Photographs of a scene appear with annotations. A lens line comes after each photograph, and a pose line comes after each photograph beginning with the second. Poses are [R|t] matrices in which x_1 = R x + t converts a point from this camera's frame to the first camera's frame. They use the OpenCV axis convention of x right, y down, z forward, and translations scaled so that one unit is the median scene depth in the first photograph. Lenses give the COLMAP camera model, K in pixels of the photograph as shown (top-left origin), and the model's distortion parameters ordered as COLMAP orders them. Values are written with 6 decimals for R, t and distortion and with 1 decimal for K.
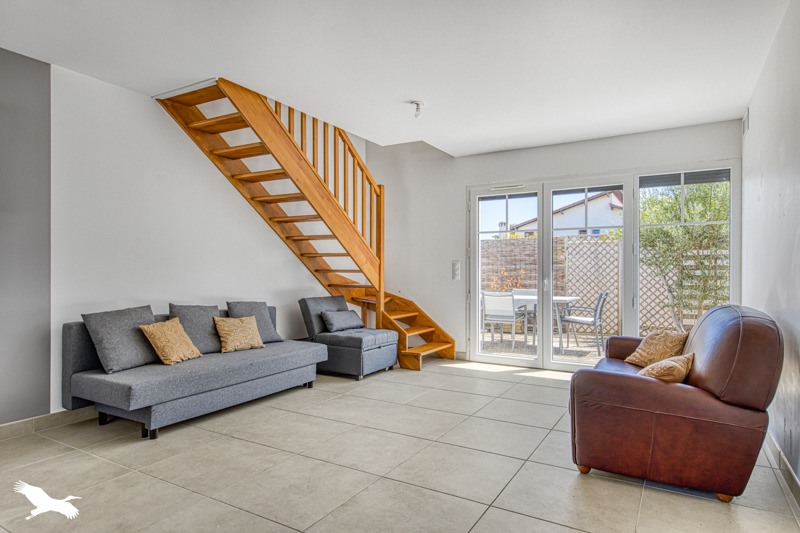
lens RADIAL K [[472.0, 0, 400.9], [0, 472.0, 266.0], [0, 0, 1]] dist [0.004292, -0.000429]
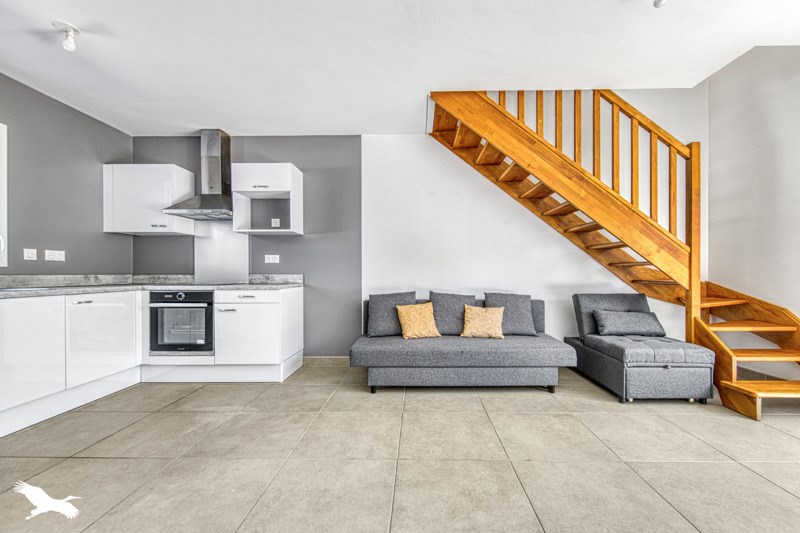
lens RADIAL K [[327.2, 0, 415.8], [0, 327.2, 275.2], [0, 0, 1]] dist [0.008533, -0.003200]
pose [[0.490848, 0.002241, -0.871242, 0.221388], [0.015930, 0.999806, 0.011546, 0.021355], [0.871100, -0.019547, 0.490717, 0.453962]]
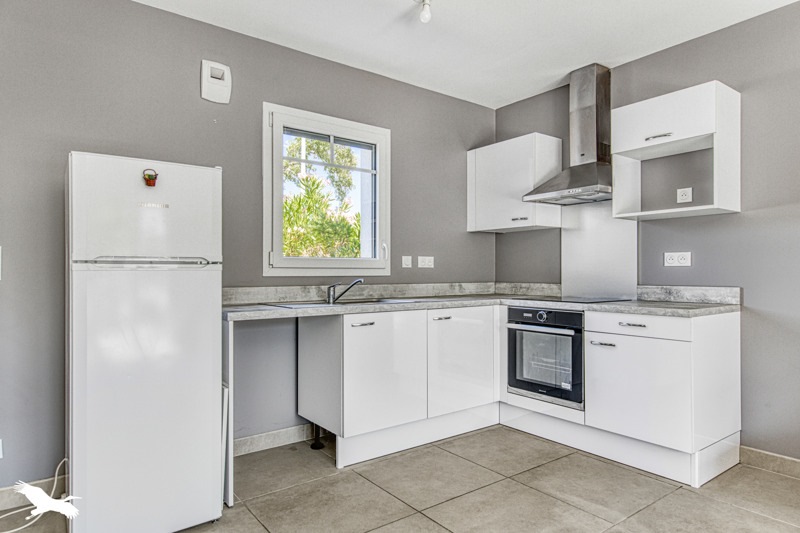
lens RADIAL K [[497.2, 0, 404.5], [0, 497.2, 268.3], [0, 0, 1]] dist [0.018356, -0.003099]
pose [[-0.392663, -0.013381, -0.919585, 0.142544], [0.009453, 0.999783, -0.018585, 0.007450], [0.919634, -0.015991, -0.392451, 0.464603]]
